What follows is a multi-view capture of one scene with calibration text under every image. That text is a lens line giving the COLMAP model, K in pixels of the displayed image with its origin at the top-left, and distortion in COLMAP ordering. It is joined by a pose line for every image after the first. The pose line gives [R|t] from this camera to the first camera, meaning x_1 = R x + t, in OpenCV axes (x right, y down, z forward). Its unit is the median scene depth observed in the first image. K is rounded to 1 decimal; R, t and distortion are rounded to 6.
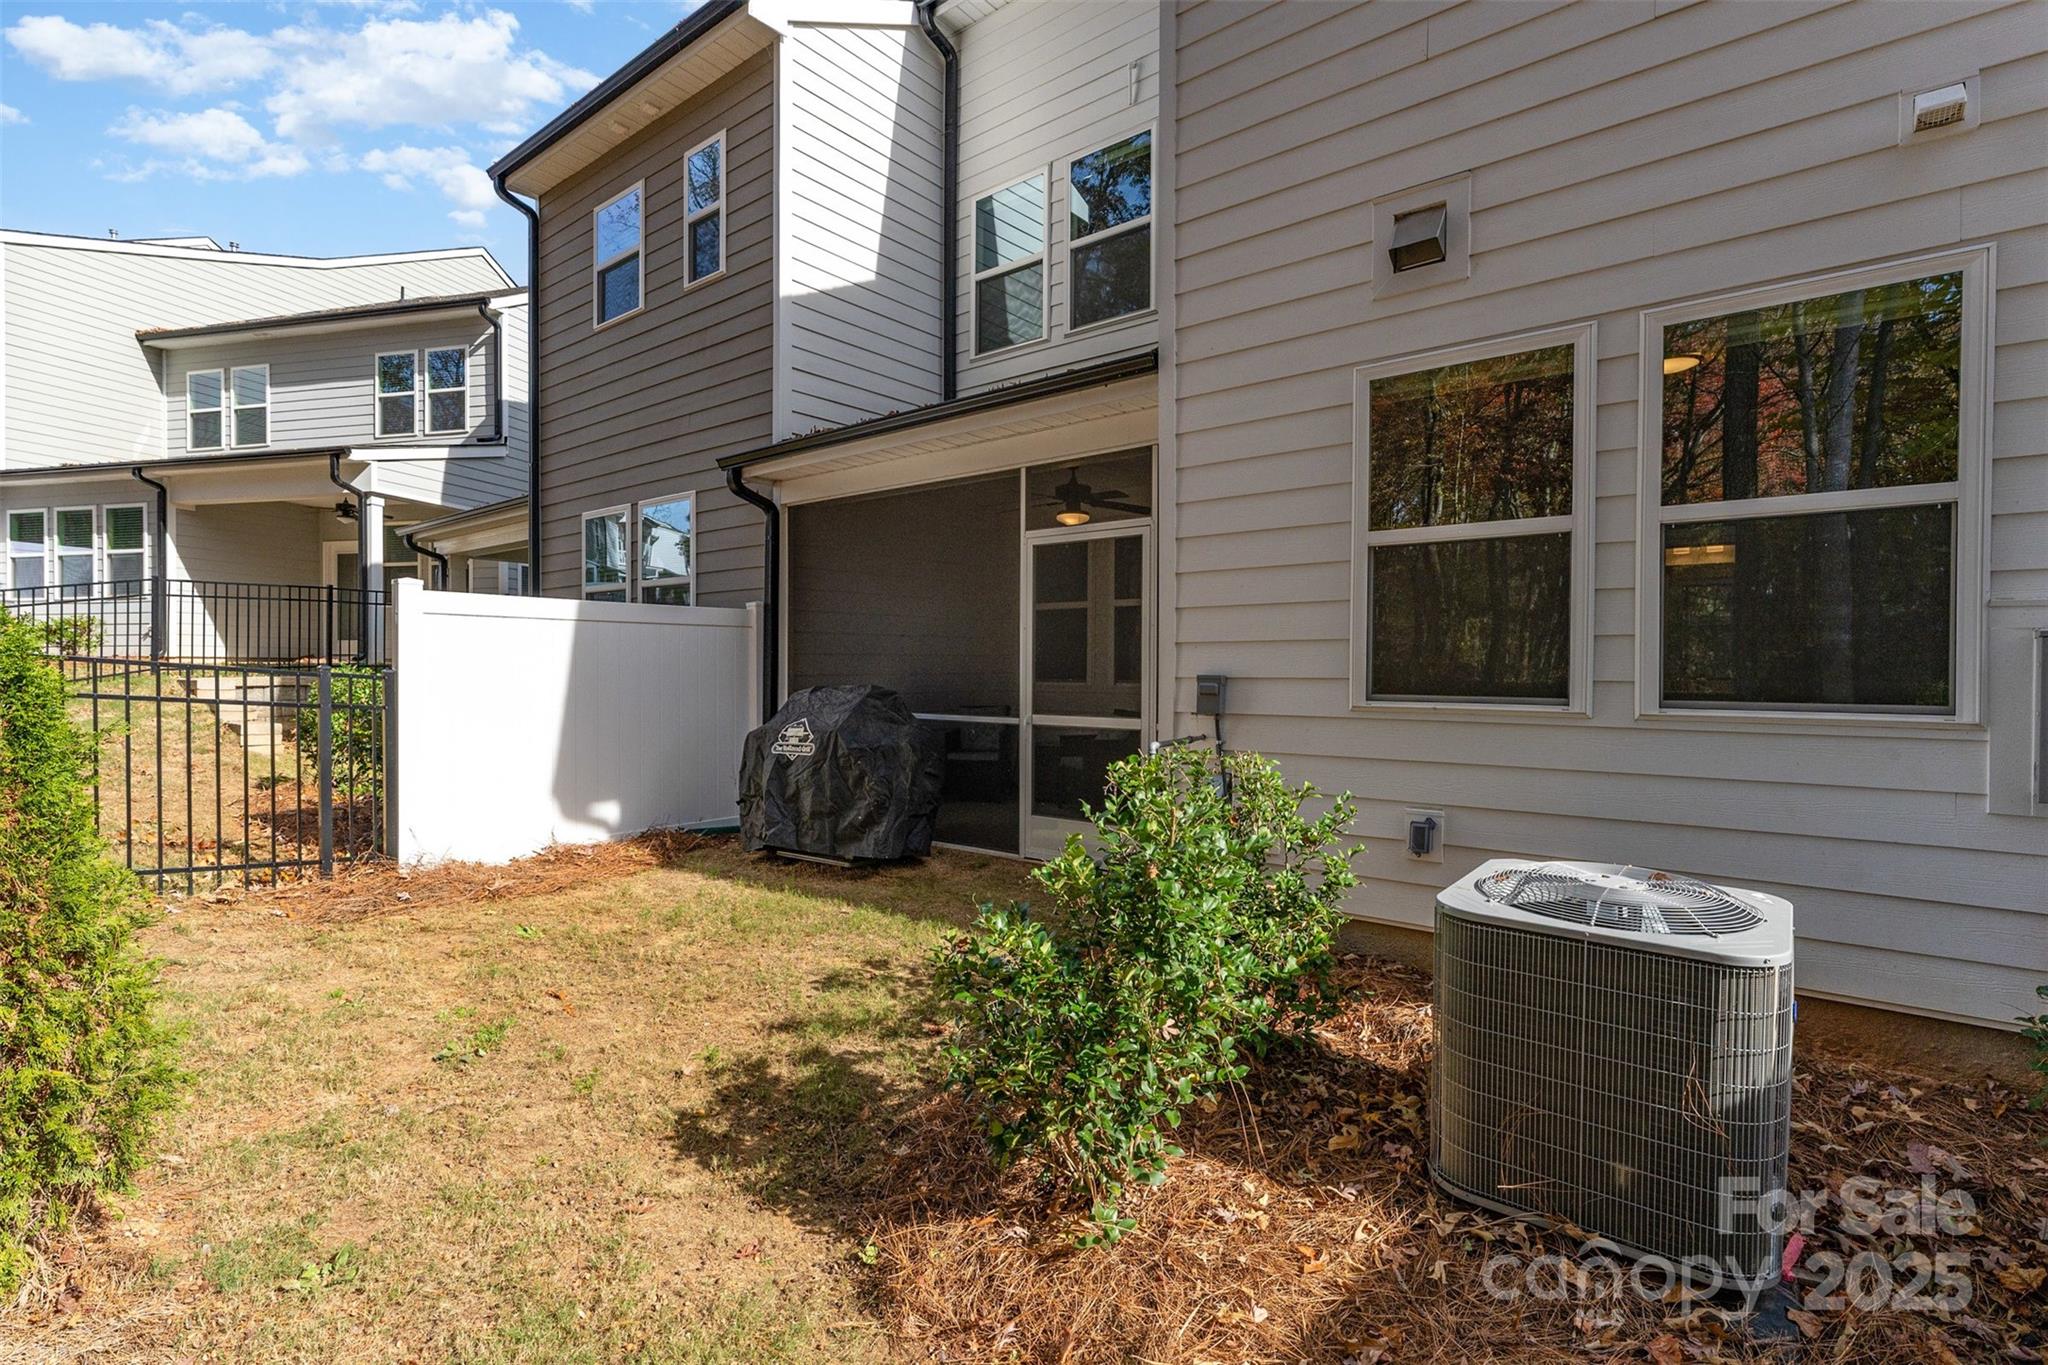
lens RADIAL K [[926.7, 0, 1020.8], [0, 926.7, 676.4], [0, 0, 1]] dist [-0.002096, -0.000506]
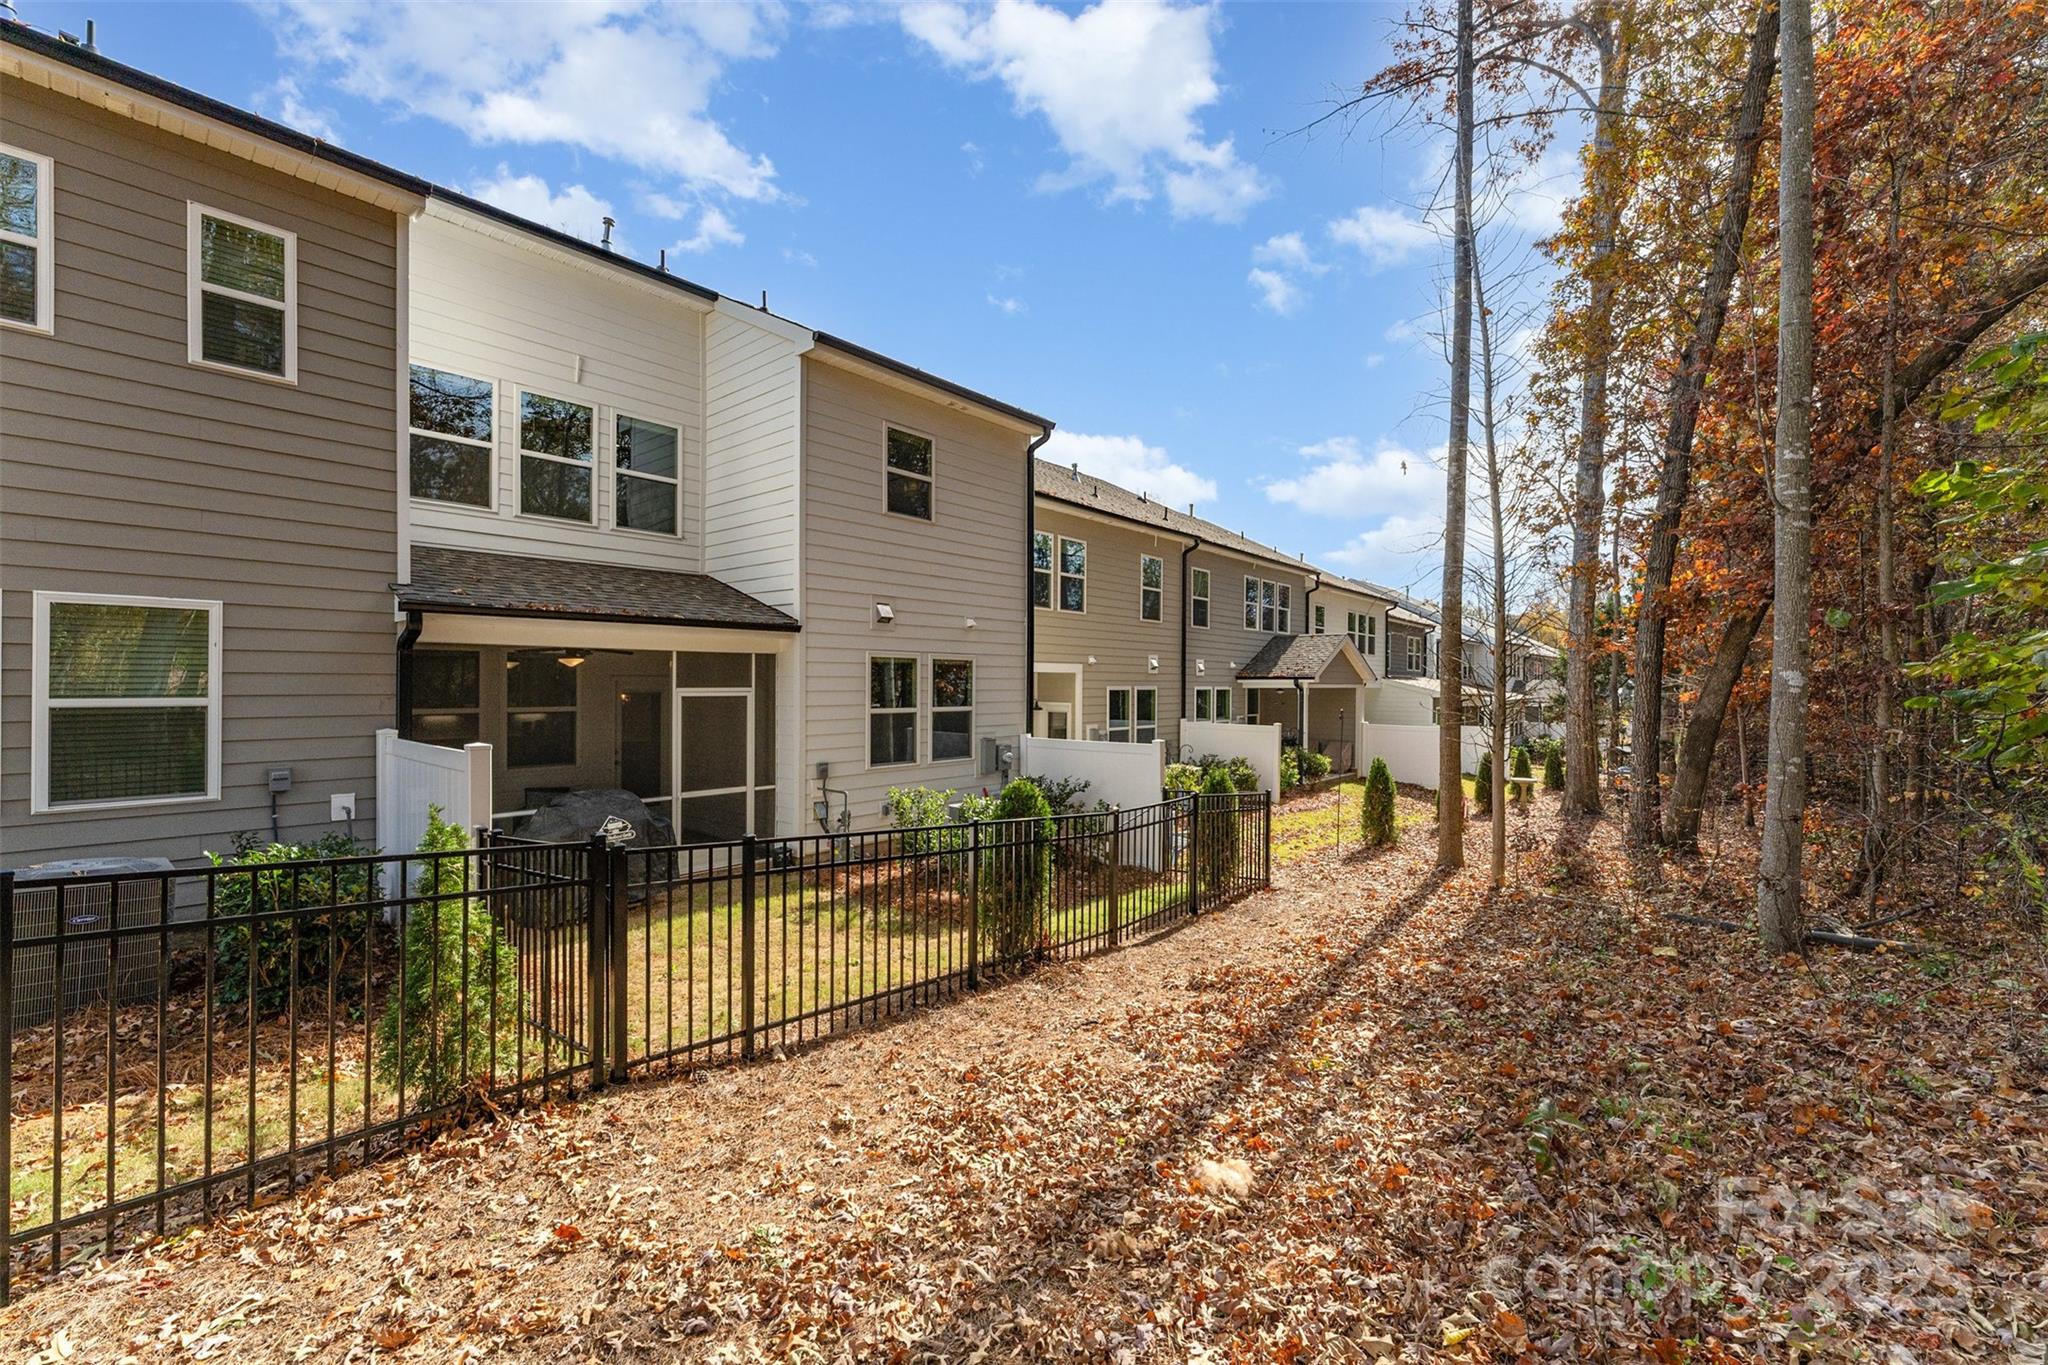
lens RADIAL K [[822.7, 0, 1024.0], [0, 822.7, 682.5], [0, 0, 1]] dist [0.000411, 0.000130]
pose [[0.041943, 0.000232, 0.999120, -1.546943], [0.007939, 0.999968, -0.000566, -0.164775], [-0.999088, 0.007956, 0.041940, 0.290829]]
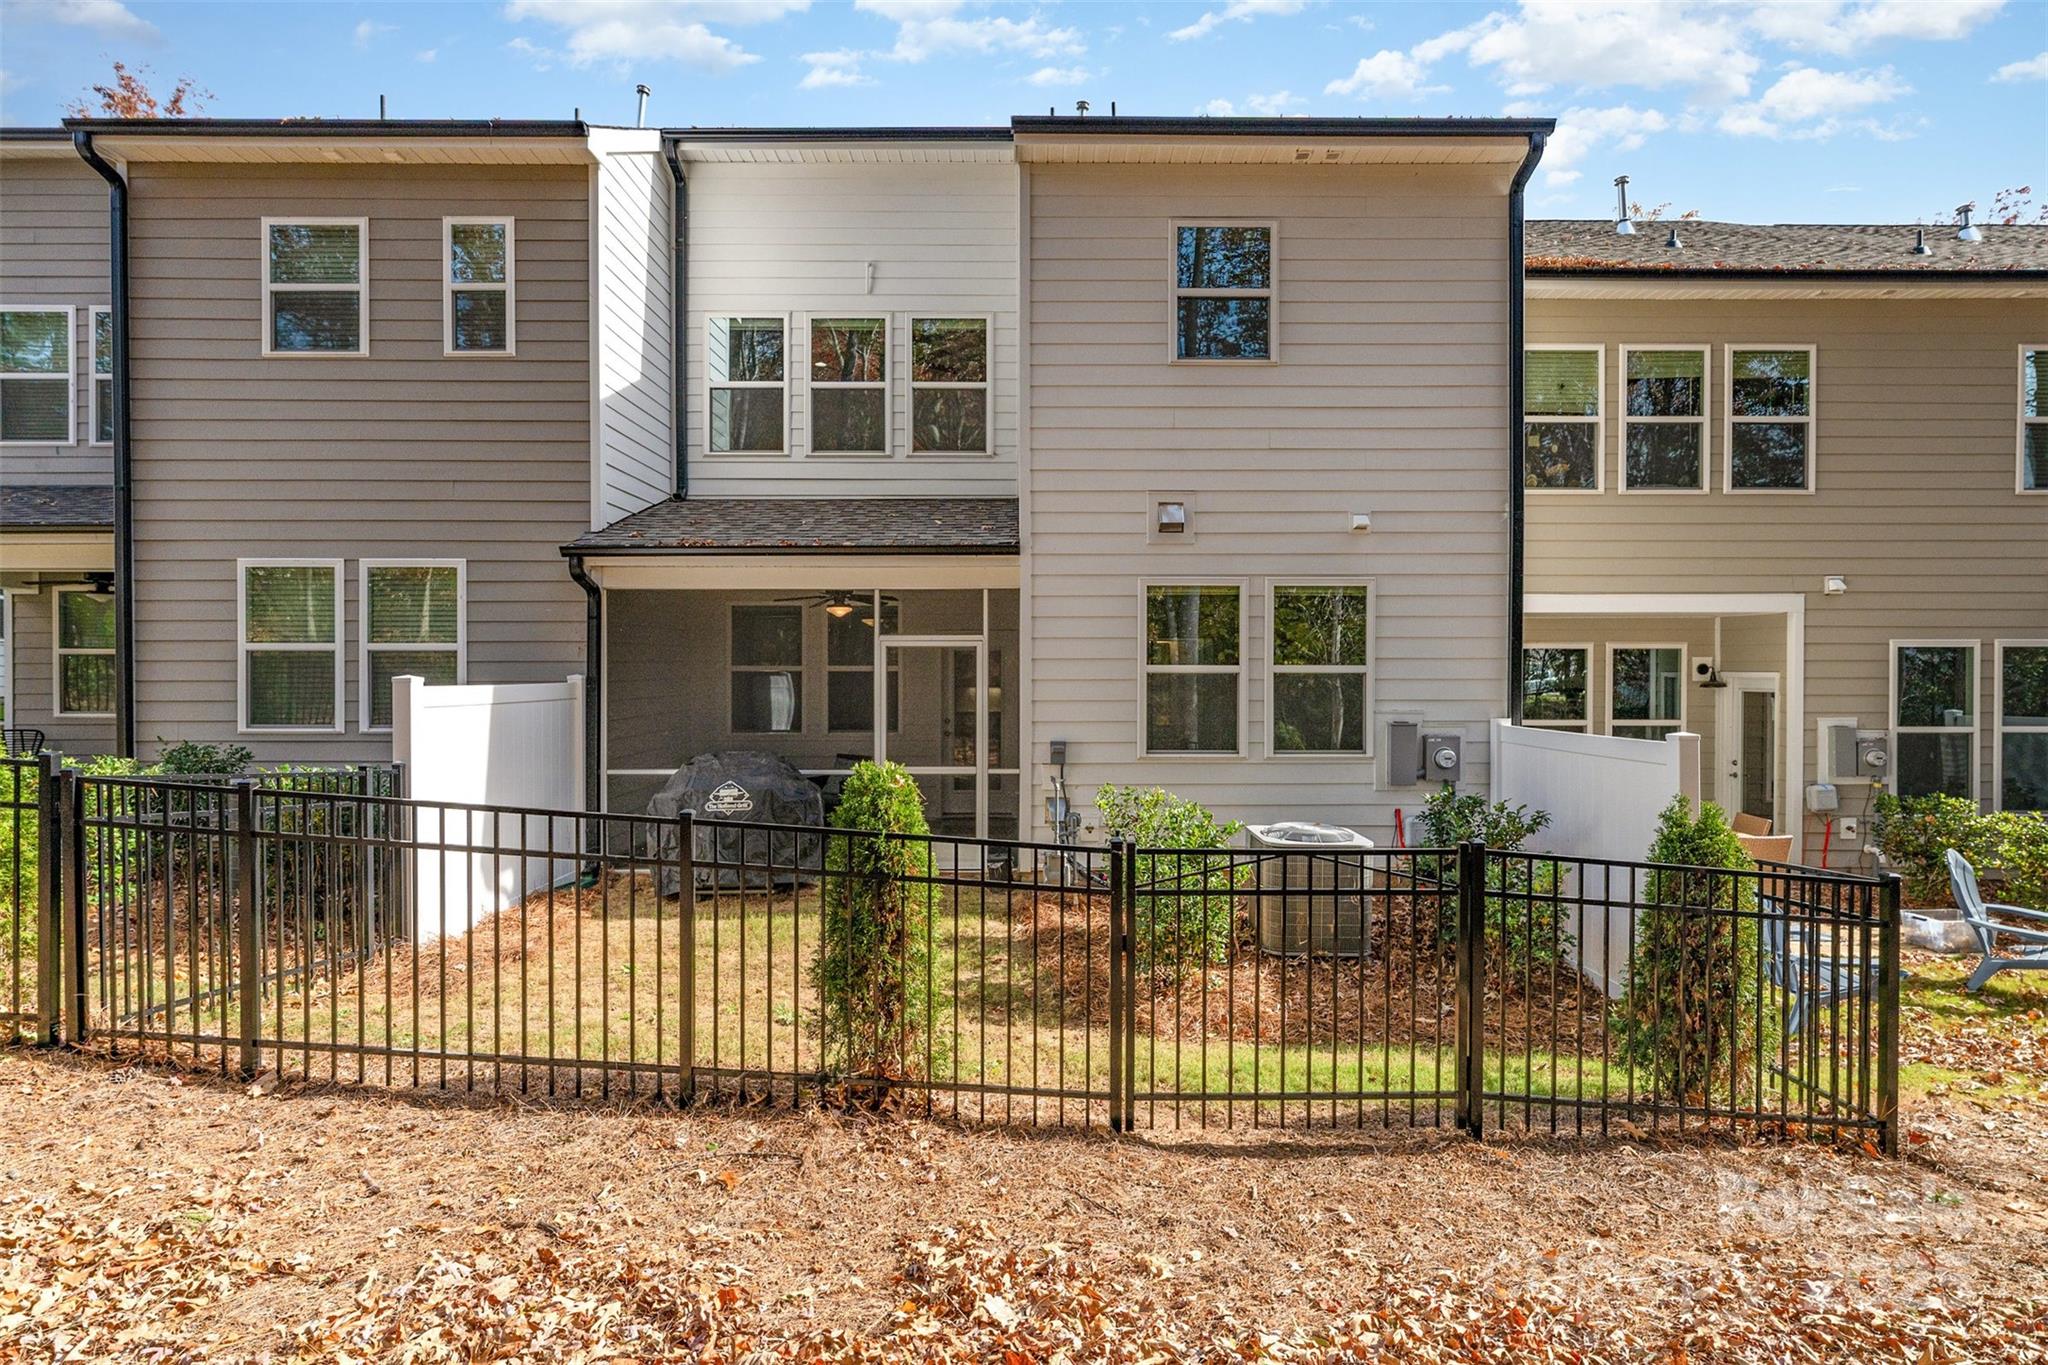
lens RADIAL K [[1004.2, 0, 1024.0], [0, 1004.2, 682.5], [0, 0, 1]] dist [-0.001168, 0.000630]
pose [[0.780098, -0.008568, 0.625598, -0.790976], [0.008575, 0.999959, 0.003003, -0.091170], [-0.625598, 0.003022, 0.780140, -0.322034]]
